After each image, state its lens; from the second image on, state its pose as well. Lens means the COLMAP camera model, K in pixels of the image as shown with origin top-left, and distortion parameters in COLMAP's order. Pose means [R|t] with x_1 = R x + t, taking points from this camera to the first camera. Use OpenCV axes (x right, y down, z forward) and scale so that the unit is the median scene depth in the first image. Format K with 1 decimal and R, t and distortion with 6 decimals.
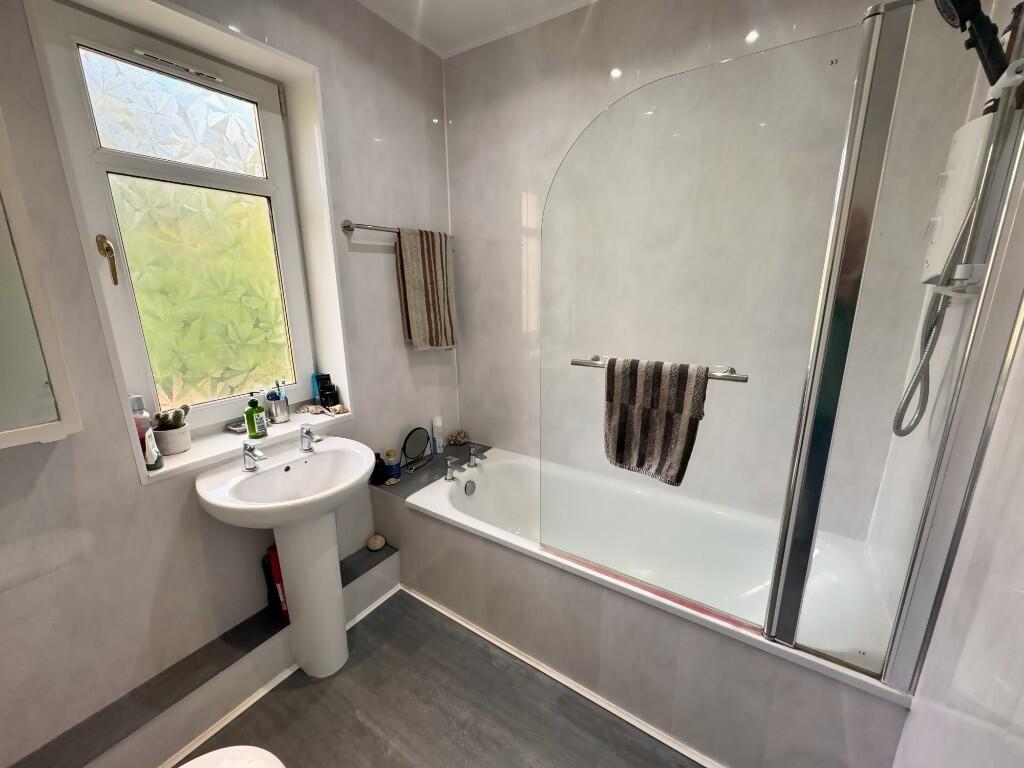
lens RADIAL K [[409.1, 0, 510.5], [0, 409.1, 382.5], [0, 0, 1]] dist [-0.002231, 0.000359]
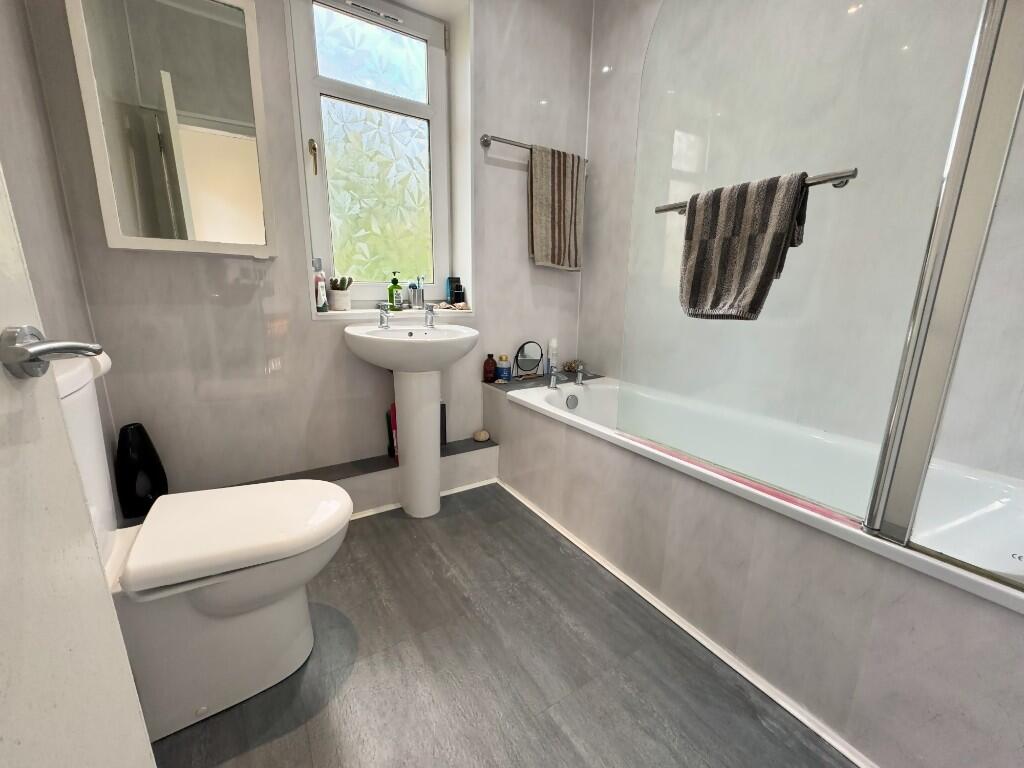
lens RADIAL K [[409.1, 0, 510.5], [0, 409.1, 382.5], [0, 0, 1]] dist [-0.002231, 0.000359]
pose [[0.916542, 0.111066, -0.384206, 0.177916], [-0.118562, 0.992938, 0.004204, 0.275121], [0.381959, 0.041699, 0.923238, 0.006528]]
